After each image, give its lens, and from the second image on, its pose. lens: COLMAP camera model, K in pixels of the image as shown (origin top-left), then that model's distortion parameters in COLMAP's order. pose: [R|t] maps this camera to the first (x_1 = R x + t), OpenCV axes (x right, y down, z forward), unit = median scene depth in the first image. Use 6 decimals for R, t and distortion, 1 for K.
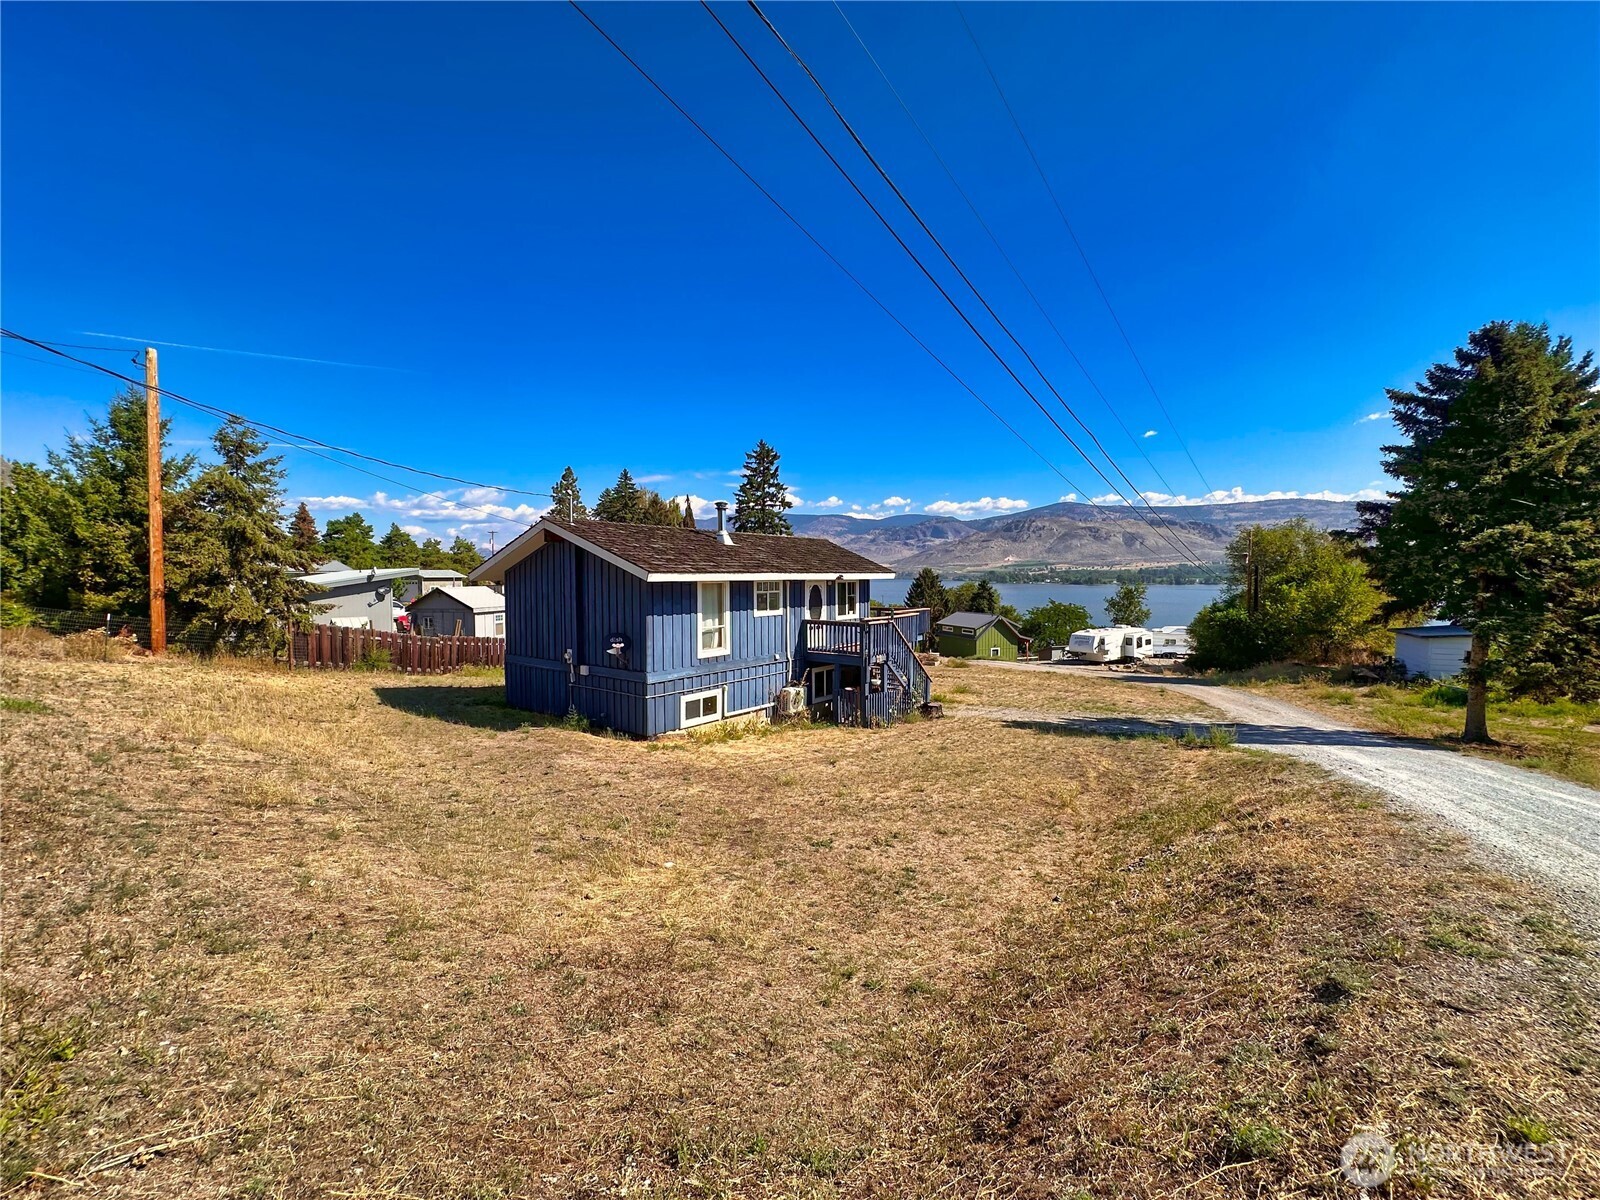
lens RADIAL K [[639.2, 0, 806.6], [0, 639.2, 593.9], [0, 0, 1]] dist [-0.003254, 0.001633]
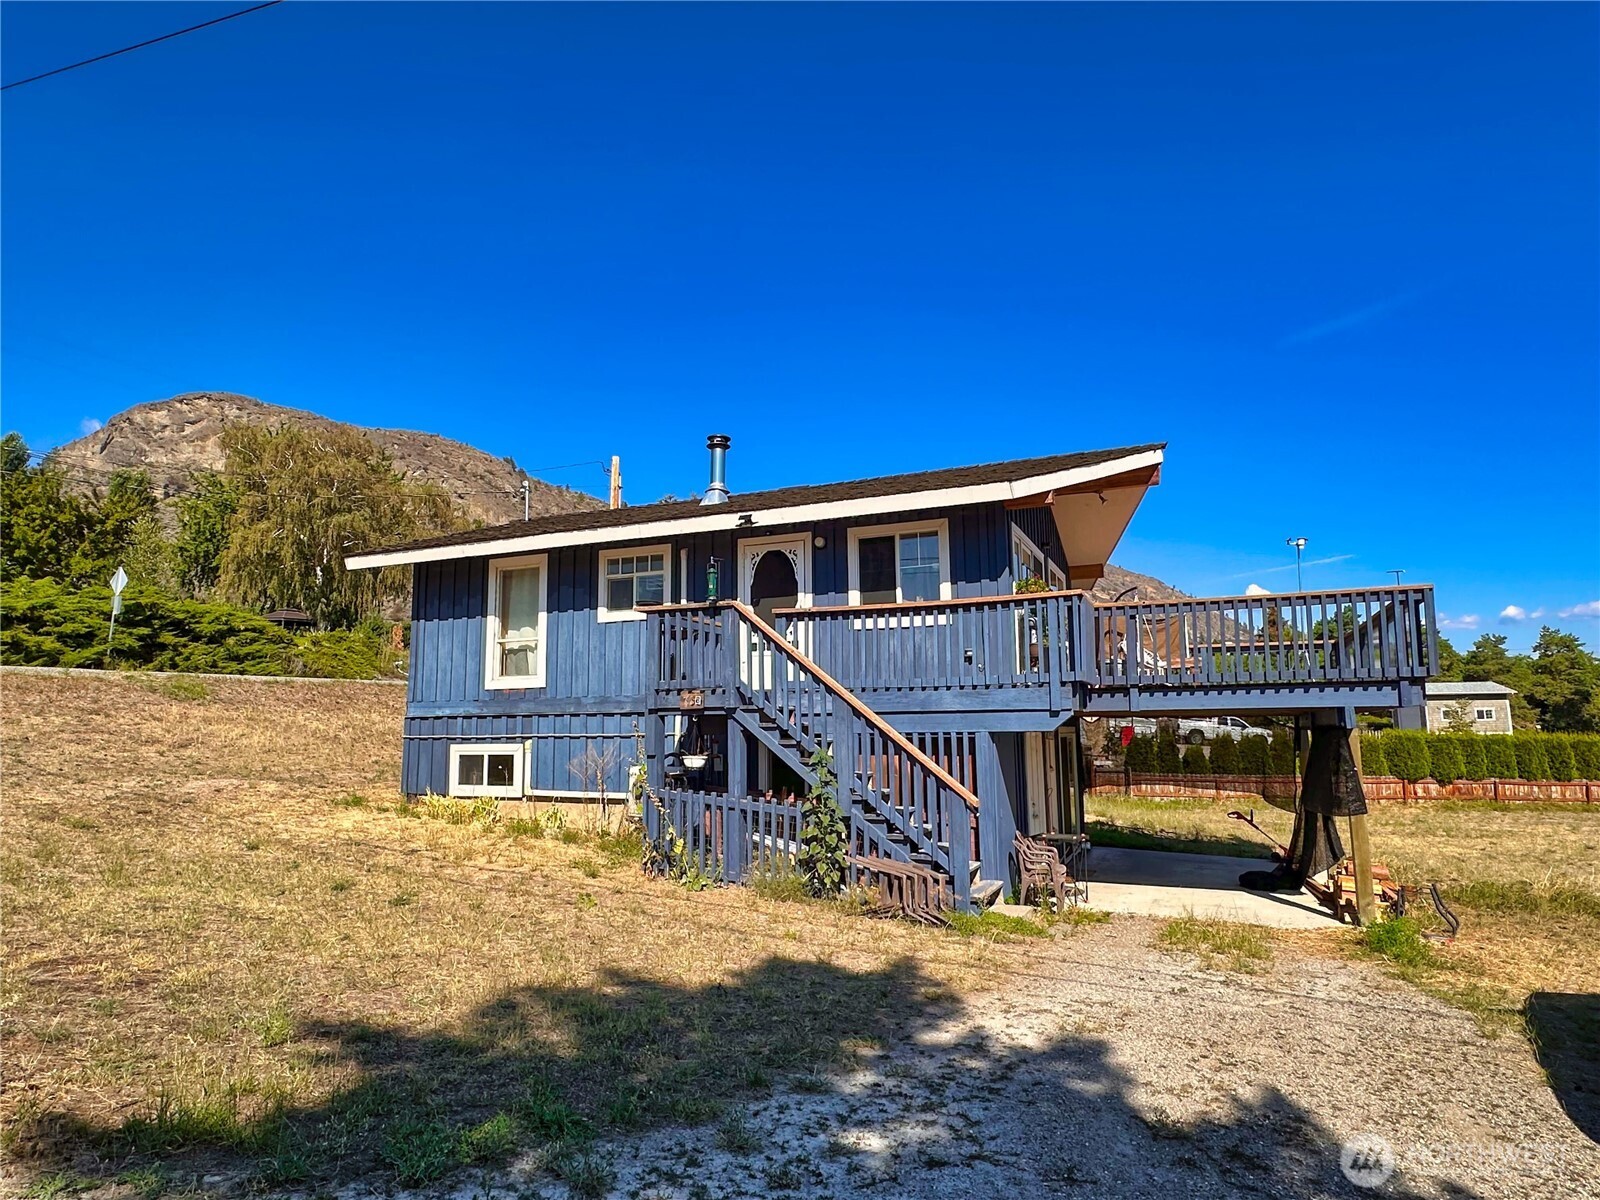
lens RADIAL K [[935.7, 0, 799.5], [0, 935.7, 604.2], [0, 0, 1]] dist [0.000189, 0.000001]
pose [[0.245428, -0.131556, -0.960447, 0.767016], [-0.018942, 0.989909, -0.140432, 0.137115], [0.969230, 0.052659, 0.240459, 1.039411]]
